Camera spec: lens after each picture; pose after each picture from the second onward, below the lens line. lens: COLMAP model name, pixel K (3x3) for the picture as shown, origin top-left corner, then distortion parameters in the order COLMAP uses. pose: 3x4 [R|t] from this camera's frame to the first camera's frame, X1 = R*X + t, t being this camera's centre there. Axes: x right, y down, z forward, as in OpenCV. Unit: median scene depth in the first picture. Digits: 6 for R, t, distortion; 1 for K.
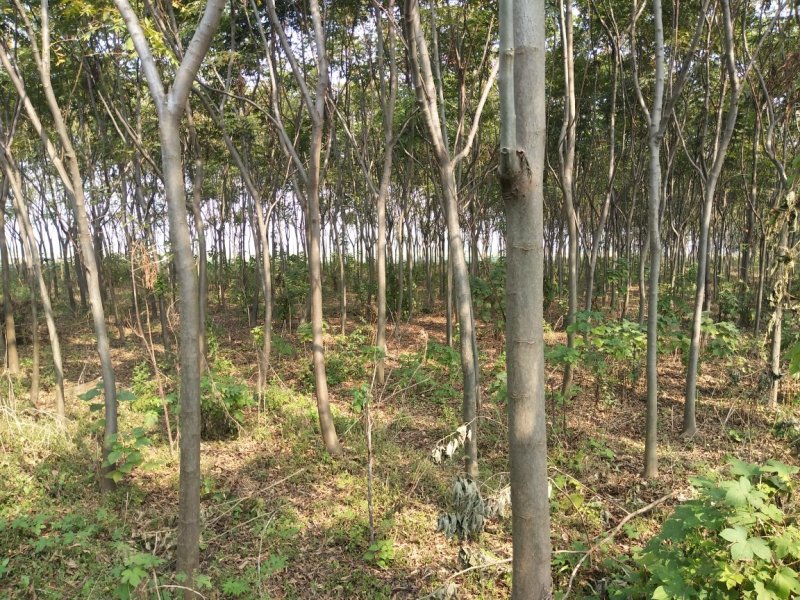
lens RADIAL K [[633.5, 0, 408.6], [0, 633.5, 300.1], [0, 0, 1]] dist [0.075577, -0.143299]
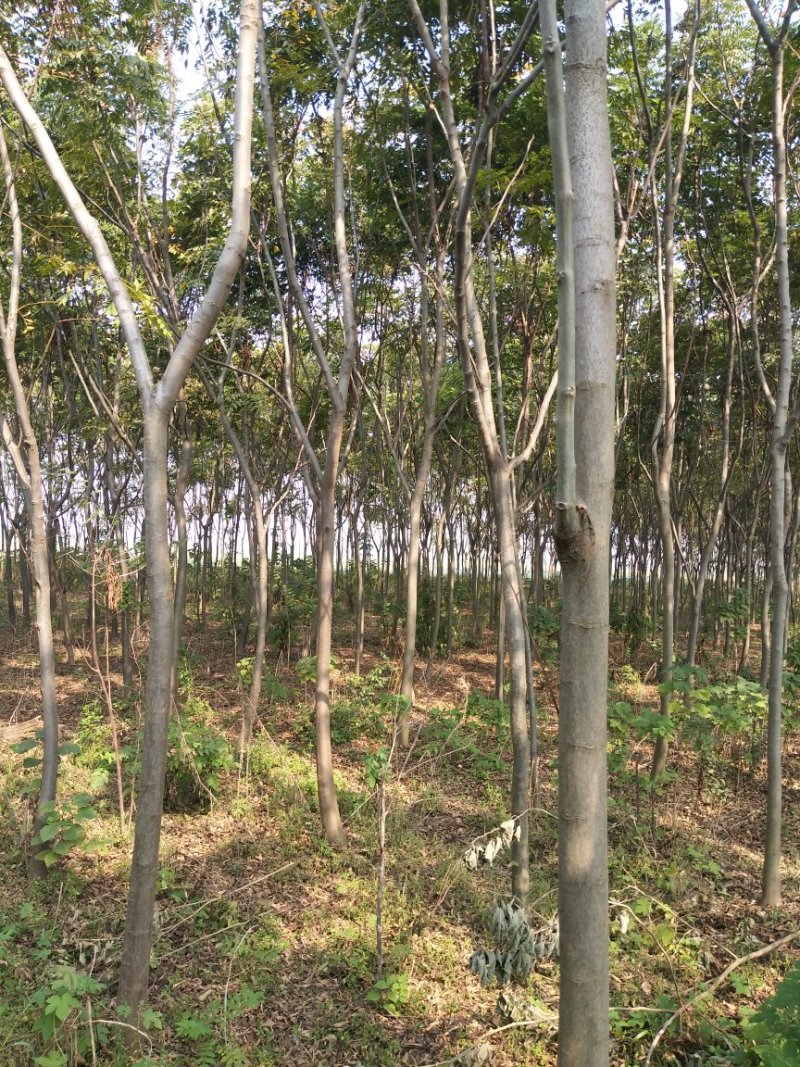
lens RADIAL K [[844.9, 0, 400.0], [0, 844.9, 533.5], [0, 0, 1]] dist [0.075577, -0.143299]
pose [[0.997138, 0.043812, -0.061619, 0.002254], [-0.050079, 0.993301, -0.104144, -0.012243], [0.056643, 0.106932, 0.992652, -0.012302]]
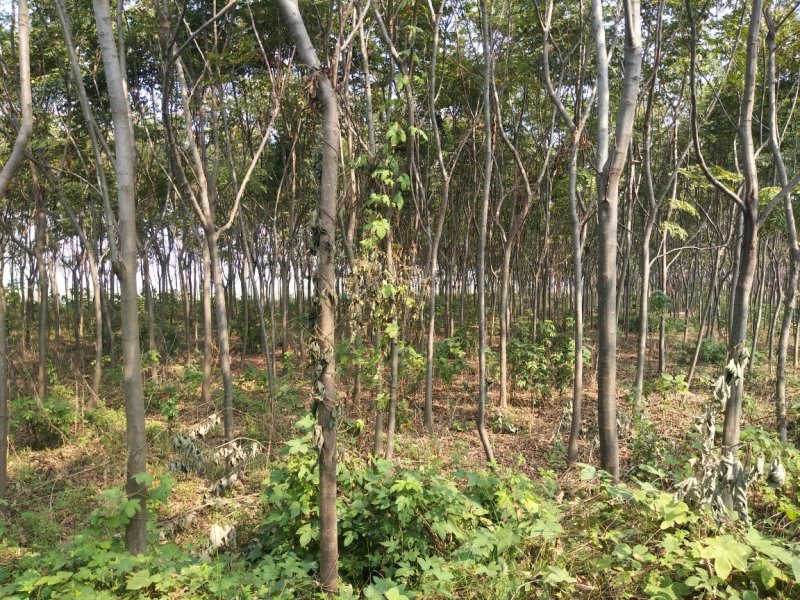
lens RADIAL K [[633.5, 0, 408.6], [0, 633.5, 300.1], [0, 0, 1]] dist [0.075577, -0.143299]
pose [[0.985057, -0.002084, 0.172214, 0.130046], [0.011940, 0.998347, -0.056213, 0.011226], [-0.171813, 0.057429, 0.983454, -0.247113]]
